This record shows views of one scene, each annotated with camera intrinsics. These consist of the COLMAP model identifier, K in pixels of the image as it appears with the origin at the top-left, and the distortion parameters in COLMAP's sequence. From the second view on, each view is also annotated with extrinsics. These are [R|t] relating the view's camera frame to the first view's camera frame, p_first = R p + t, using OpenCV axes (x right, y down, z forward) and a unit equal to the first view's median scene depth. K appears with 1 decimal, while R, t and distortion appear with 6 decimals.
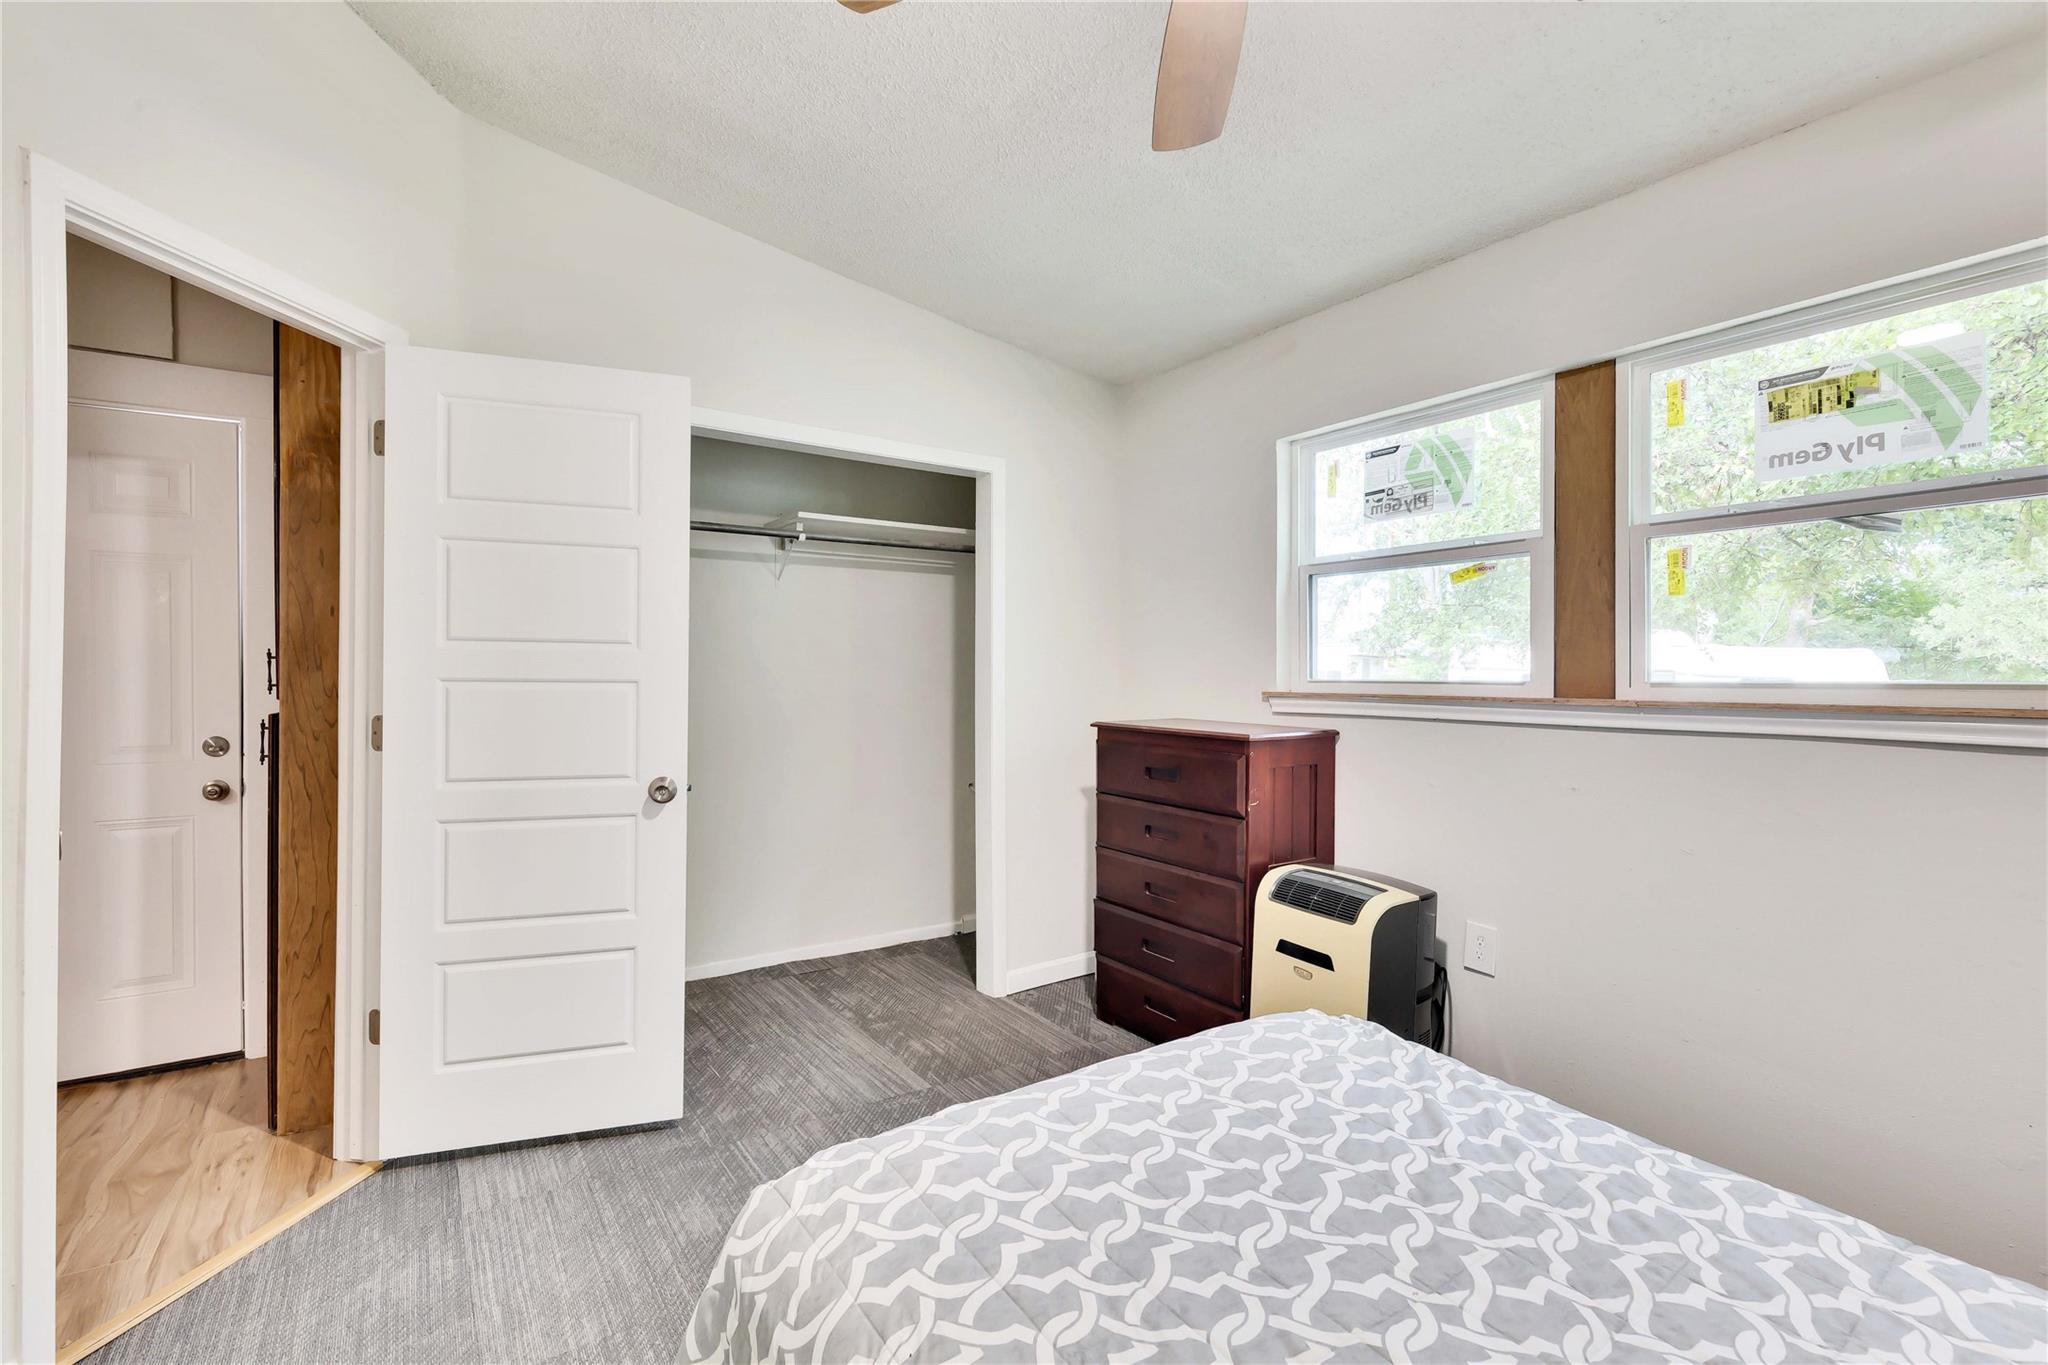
lens RADIAL K [[938.4, 0, 1031.6], [0, 938.4, 679.6], [0, 0, 1]] dist [0.012737, -0.001933]
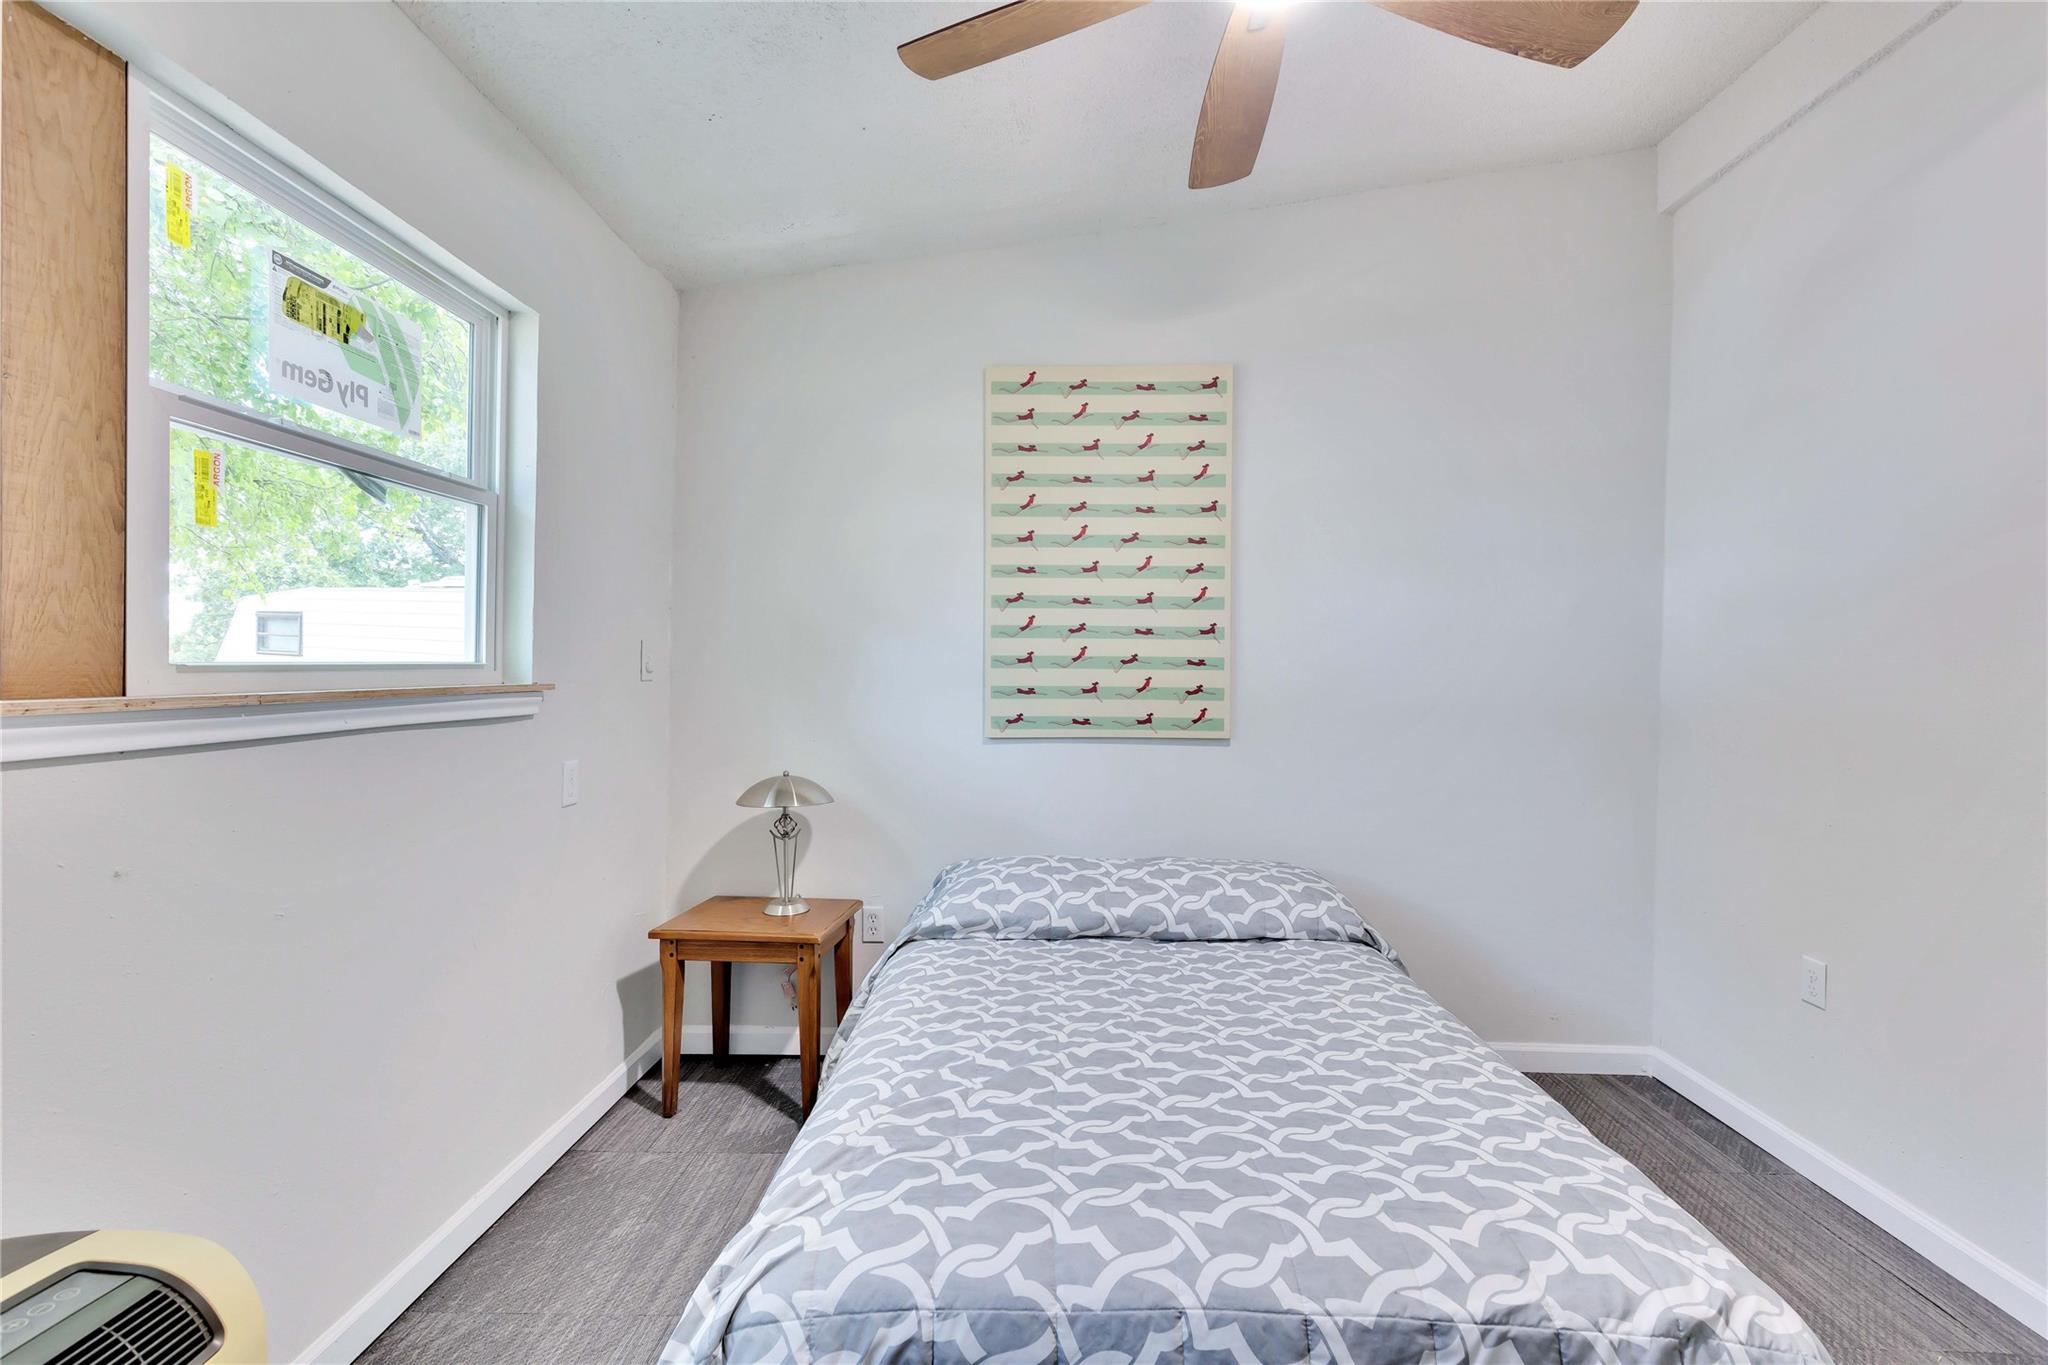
lens RADIAL K [[916.7, 0, 1026.1], [0, 916.7, 682.0], [0, 0, 1]] dist [0.009411, -0.001284]
pose [[-0.816061, -0.024275, 0.577456, -0.111398], [-0.012001, 0.999614, 0.025062, -0.006793], [-0.577841, 0.013522, -0.816037, 1.131970]]
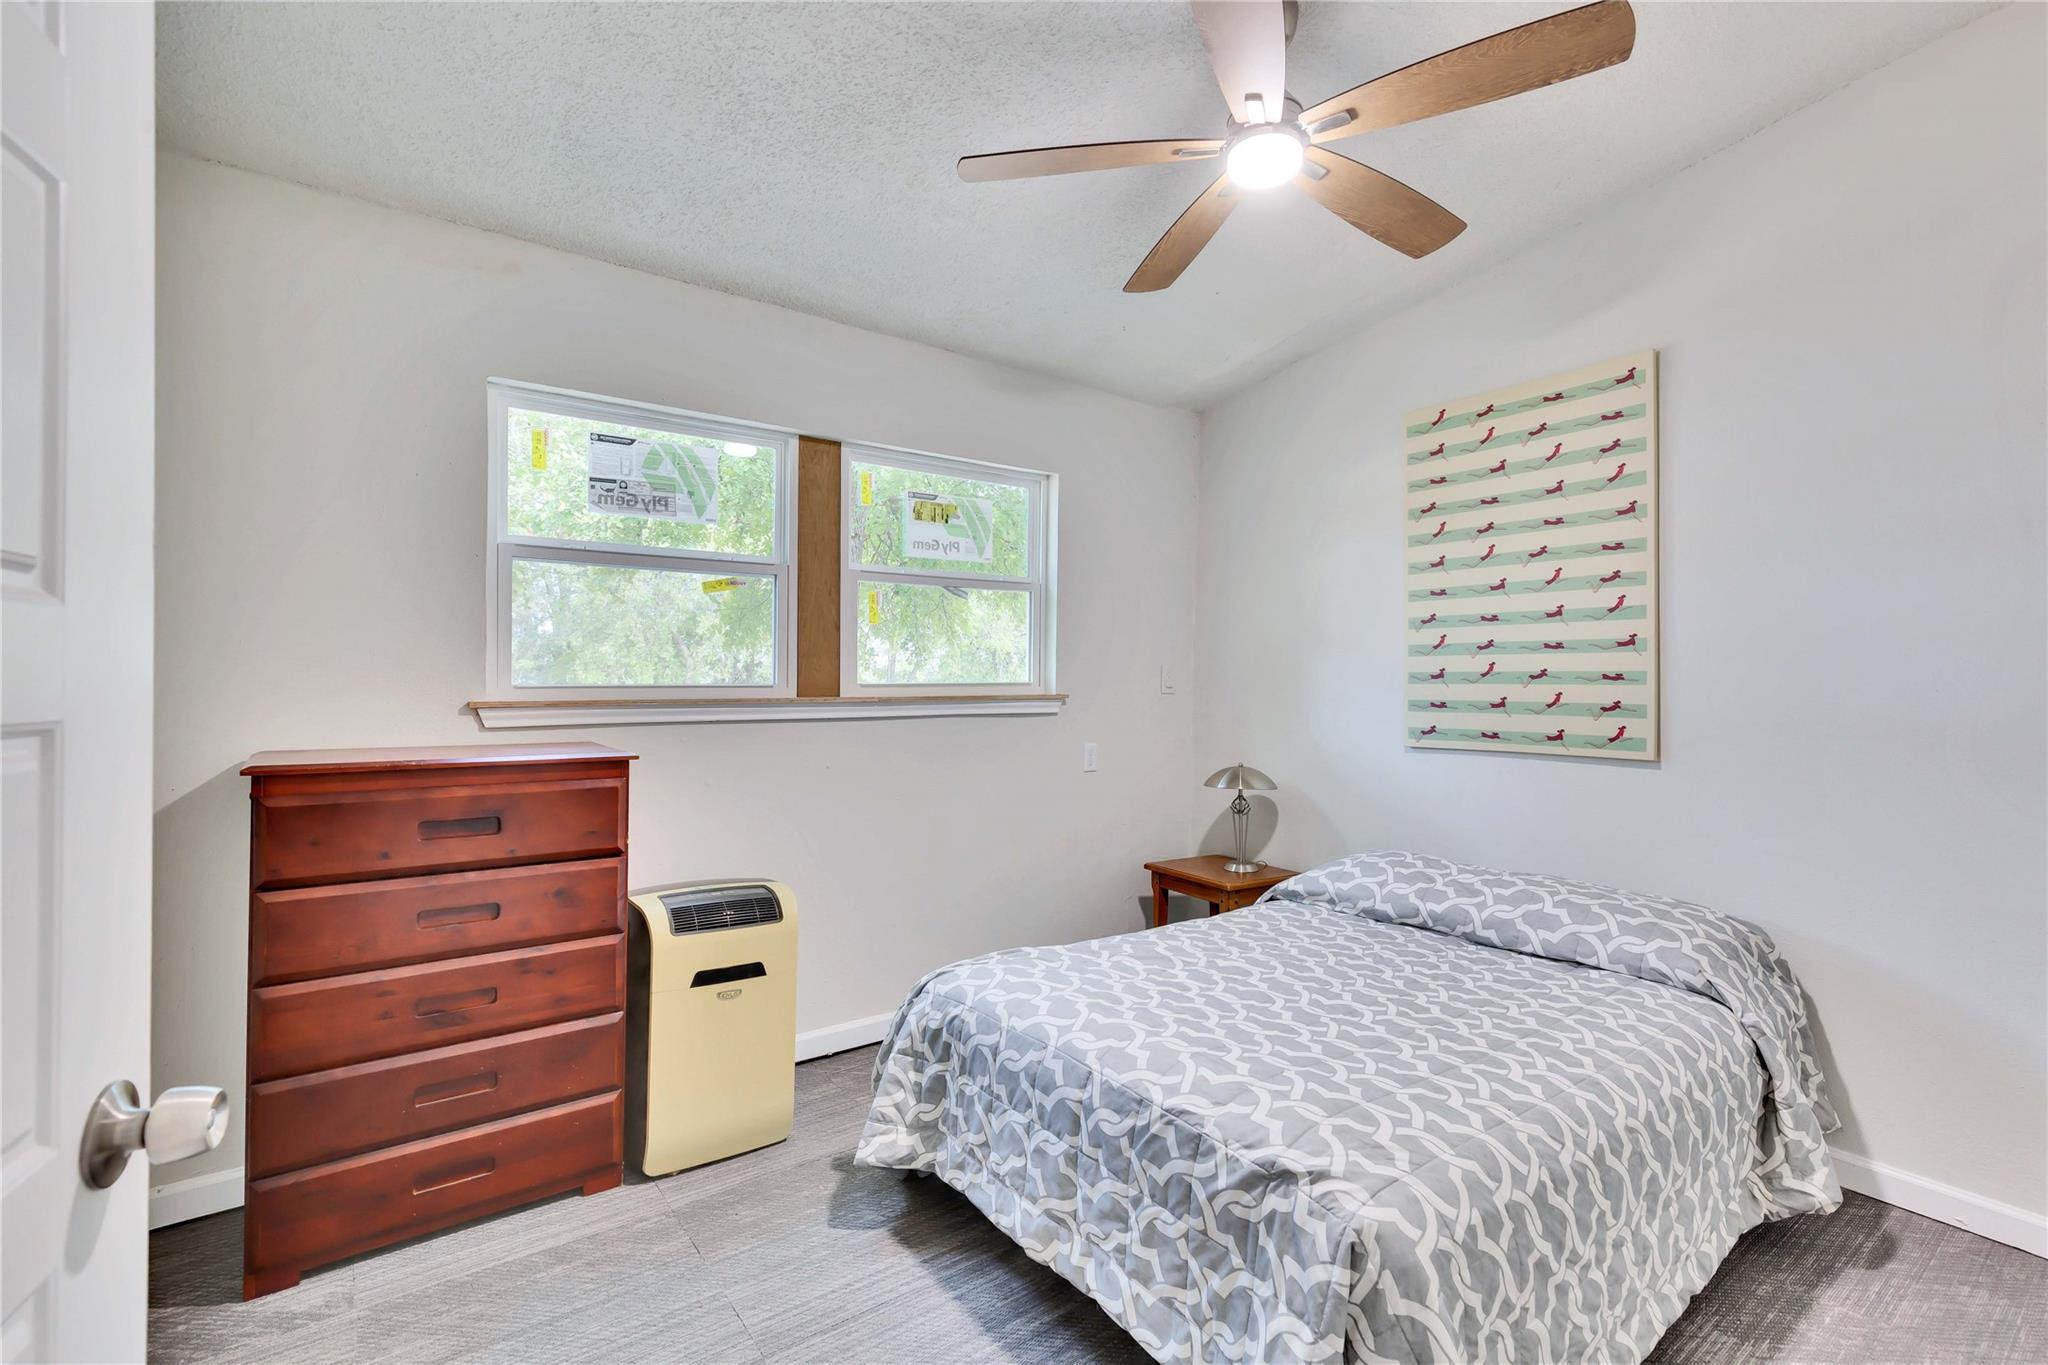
lens RADIAL K [[916.7, 0, 1026.1], [0, 916.7, 682.0], [0, 0, 1]] dist [0.009411, -0.001284]
pose [[-0.041900, -0.010002, 0.999072, -0.690611], [0.003506, 0.999942, 0.010158, -0.012468], [-0.999116, 0.003929, -0.041862, 0.788311]]
